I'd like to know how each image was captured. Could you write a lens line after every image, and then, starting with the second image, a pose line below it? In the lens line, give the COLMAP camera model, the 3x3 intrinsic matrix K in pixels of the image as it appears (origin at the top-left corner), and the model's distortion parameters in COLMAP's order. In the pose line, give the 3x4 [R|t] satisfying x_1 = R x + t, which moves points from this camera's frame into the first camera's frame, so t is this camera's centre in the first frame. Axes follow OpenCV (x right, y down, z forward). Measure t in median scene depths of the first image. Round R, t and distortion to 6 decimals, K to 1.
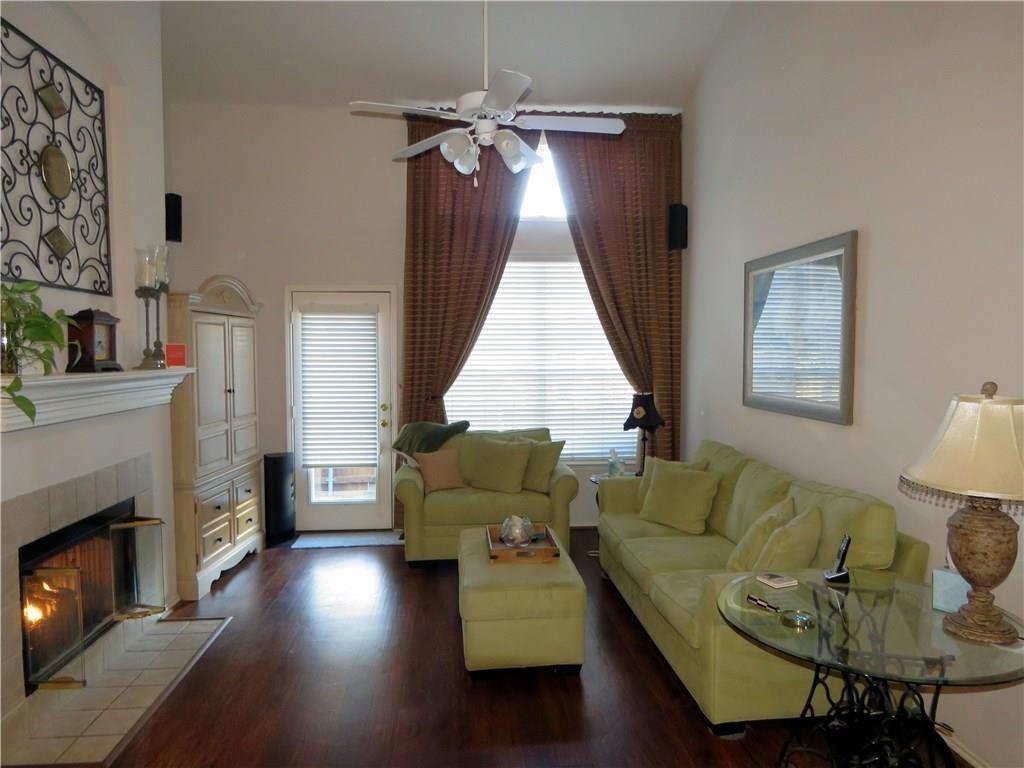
lens RADIAL K [[662.7, 0, 512.0], [0, 662.7, 384.0], [0, 0, 1]] dist [-0.002408, -0.001467]
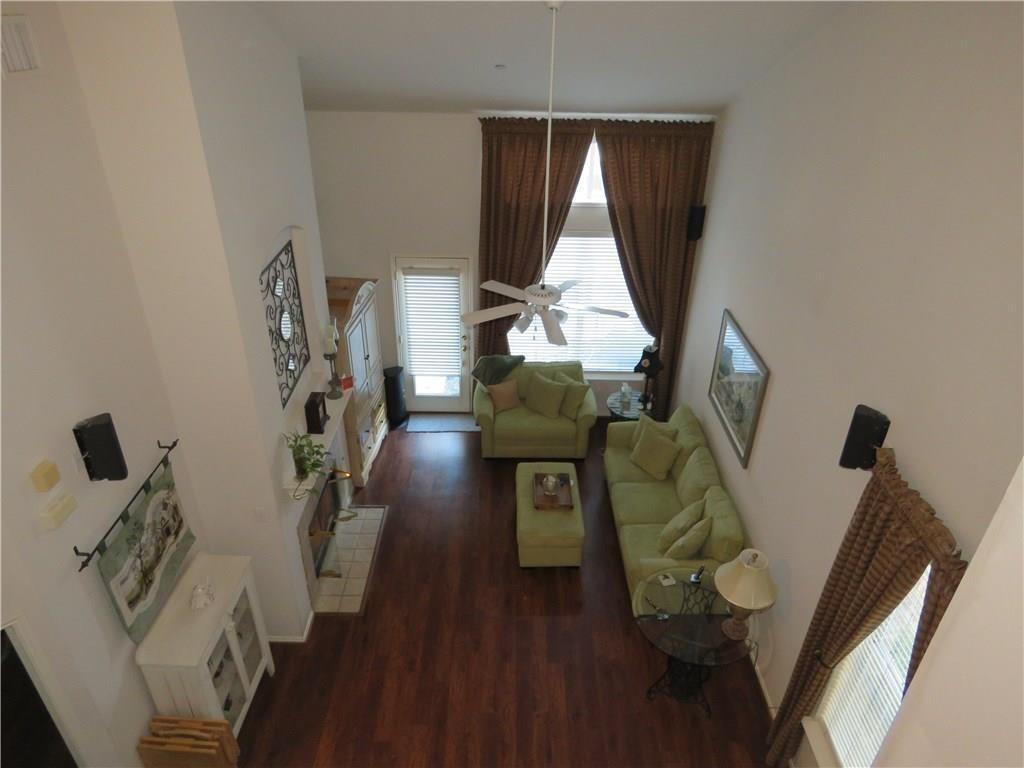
lens RADIAL K [[662.7, 0, 512.0], [0, 662.7, 384.0], [0, 0, 1]] dist [-0.002408, -0.001467]
pose [[0.996329, 0.057975, -0.062986, 0.000213], [-0.024070, 0.895810, 0.443785, -0.515278], [0.082151, -0.440640, 0.893917, -0.290990]]
